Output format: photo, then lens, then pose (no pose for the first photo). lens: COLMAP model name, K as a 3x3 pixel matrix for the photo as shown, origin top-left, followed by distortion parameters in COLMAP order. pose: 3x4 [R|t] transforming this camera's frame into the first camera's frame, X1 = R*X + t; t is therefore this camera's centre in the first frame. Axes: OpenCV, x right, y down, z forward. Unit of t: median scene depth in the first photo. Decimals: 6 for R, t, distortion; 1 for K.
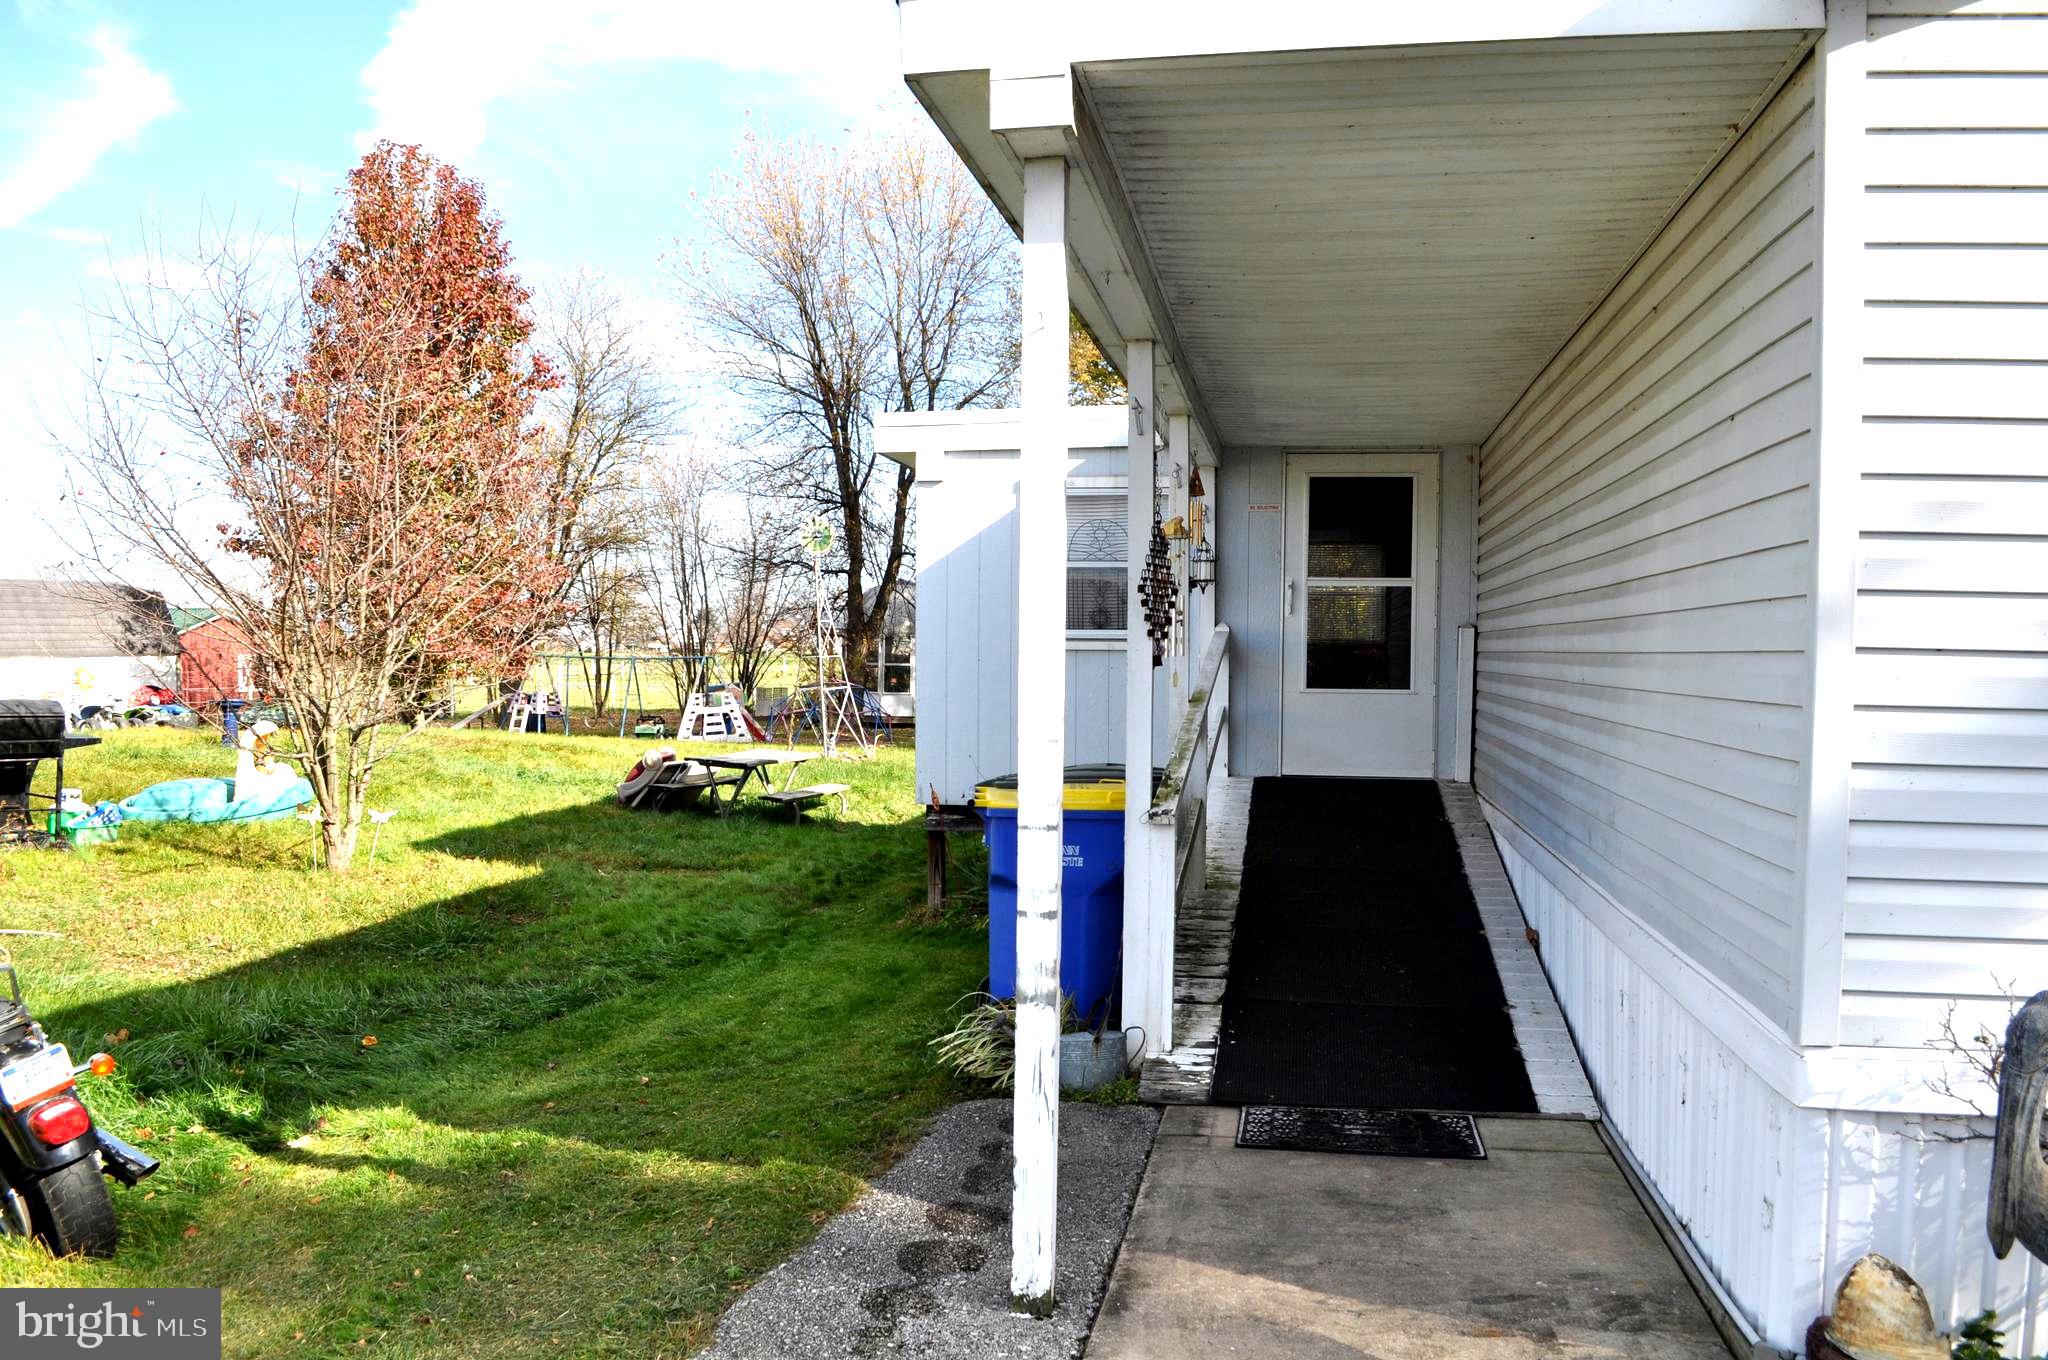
lens RADIAL K [[1596.2, 0, 1059.3], [0, 1596.2, 680.2], [0, 0, 1]] dist [-0.089709, -0.006481]
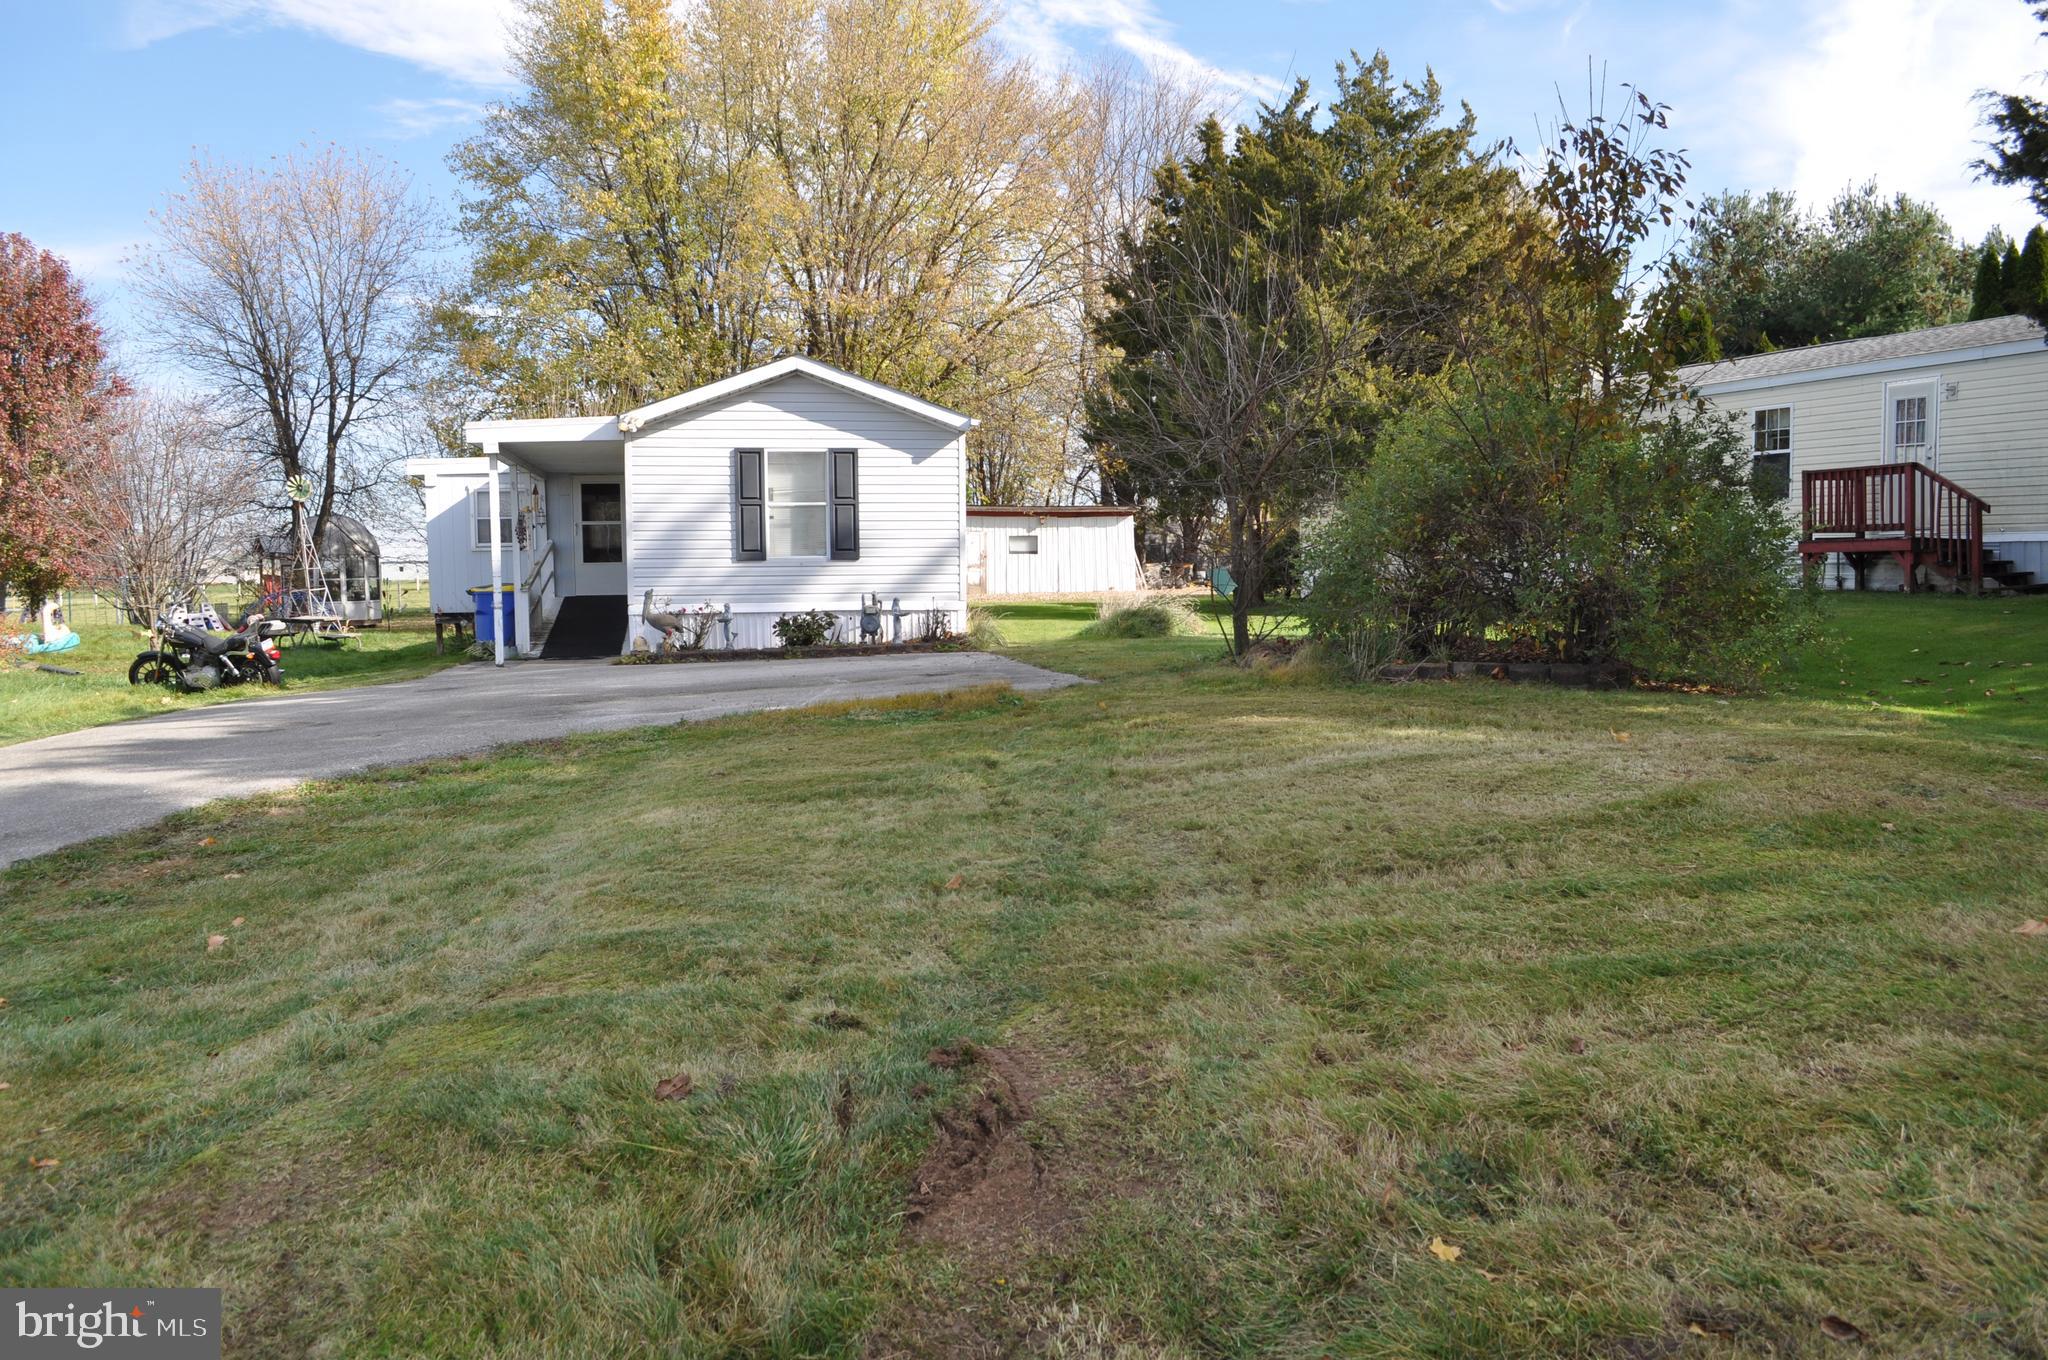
lens RADIAL K [[1596.2, 0, 1059.3], [0, 1596.2, 680.2], [0, 0, 1]] dist [-0.089709, -0.006481]
pose [[0.930696, -0.047862, 0.362649, -0.073206], [0.028884, 0.997923, 0.057576, 0.071013], [-0.364652, -0.043111, 0.930145, -1.756511]]
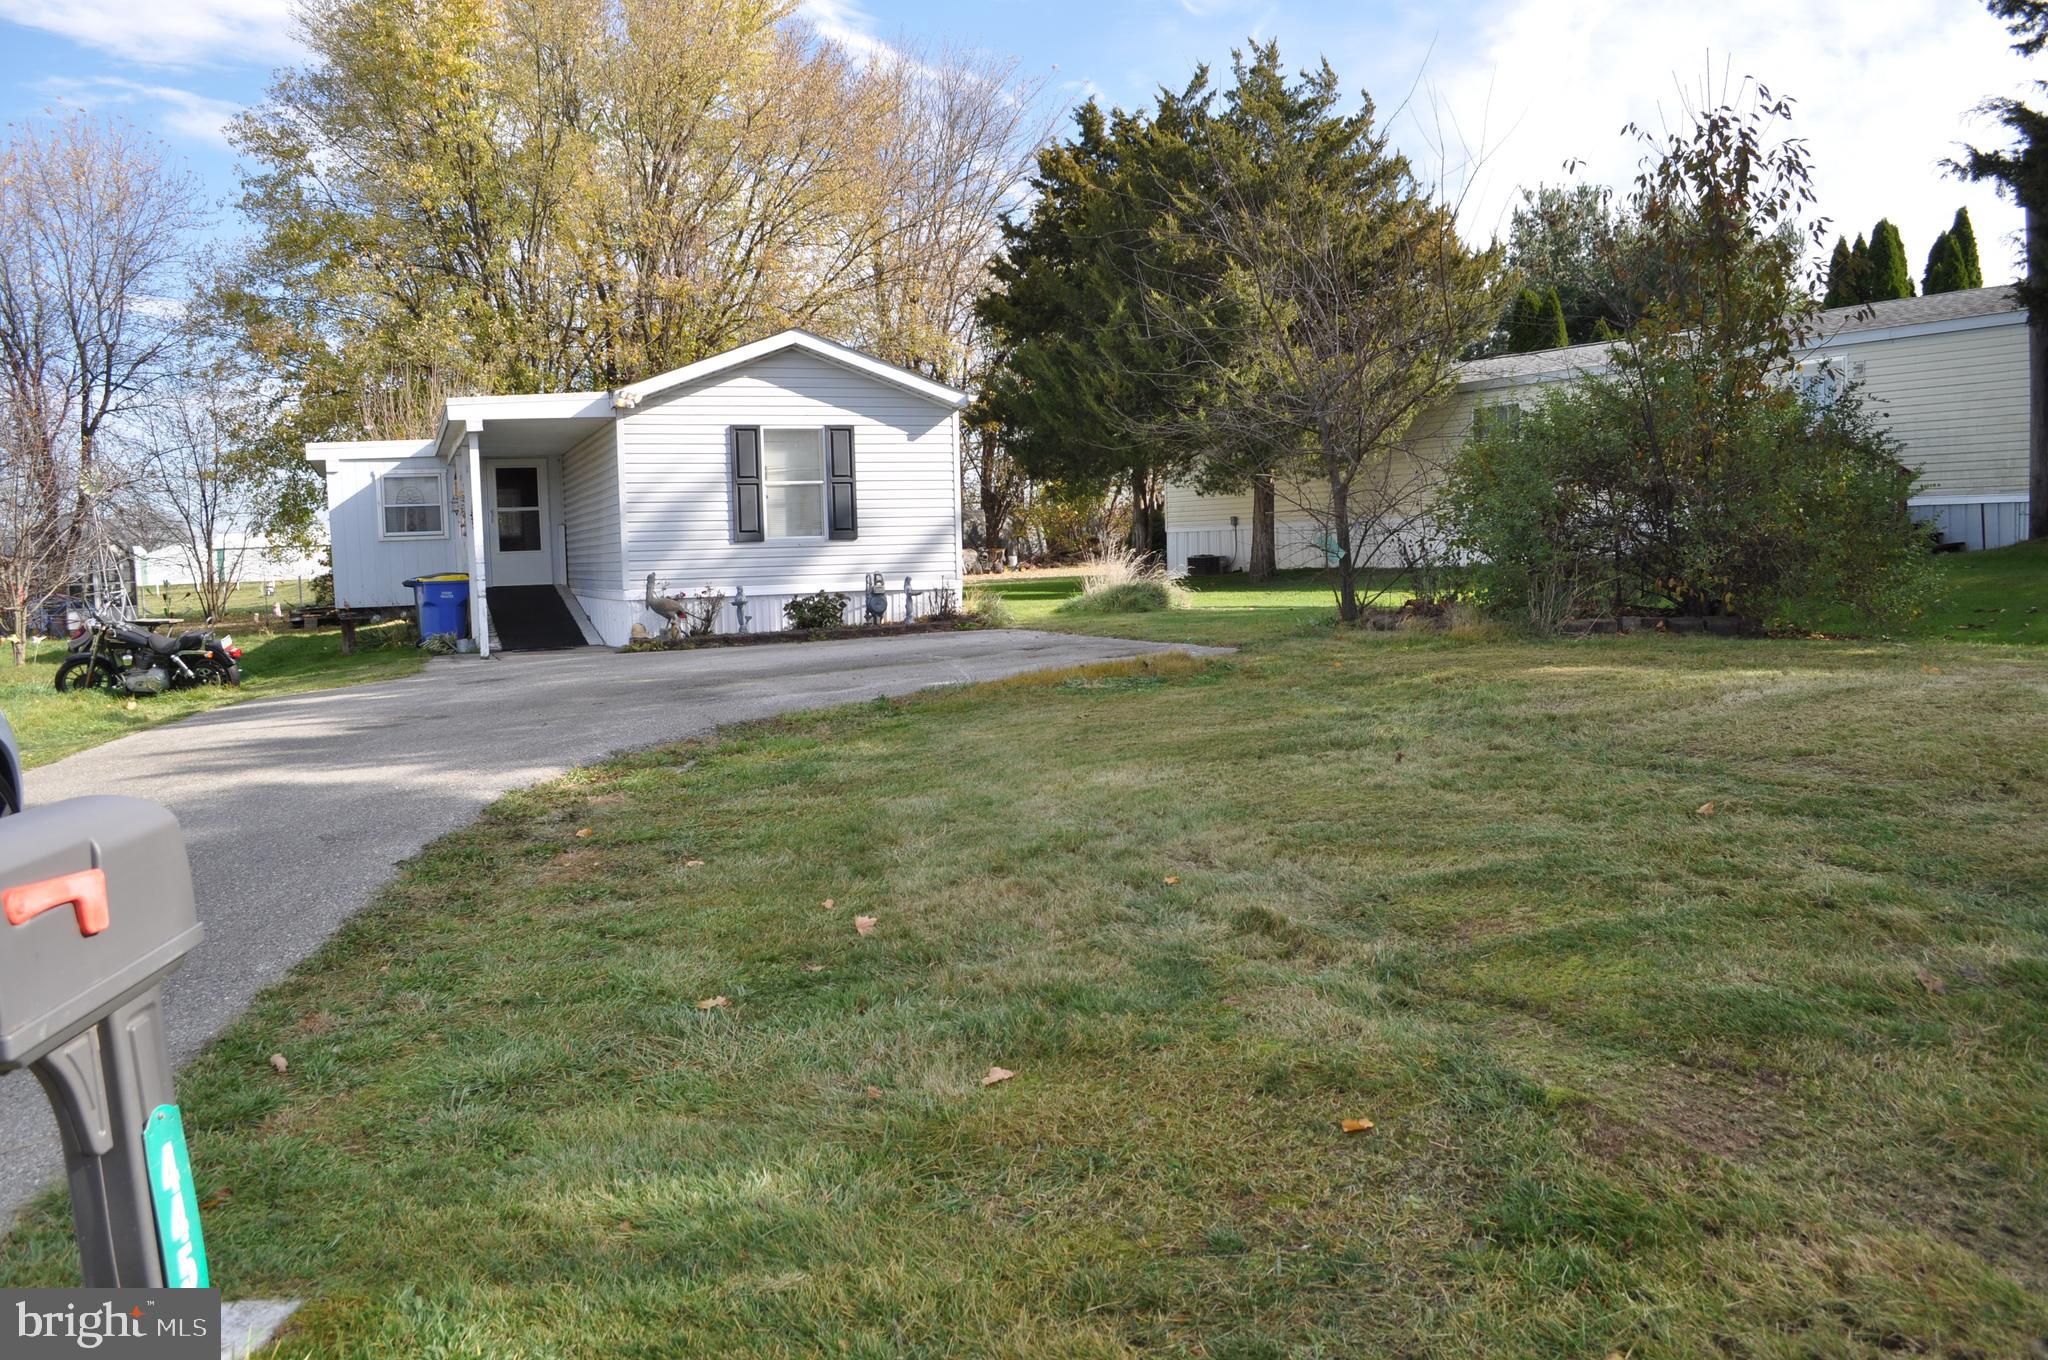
lens RADIAL K [[1596.2, 0, 1059.3], [0, 1596.2, 680.2], [0, 0, 1]] dist [-0.089709, -0.006481]
pose [[0.851906, -0.077954, 0.517861, -0.397713], [0.048505, 0.996354, 0.070188, 0.075141], [-0.521444, -0.034675, 0.852580, -1.593425]]
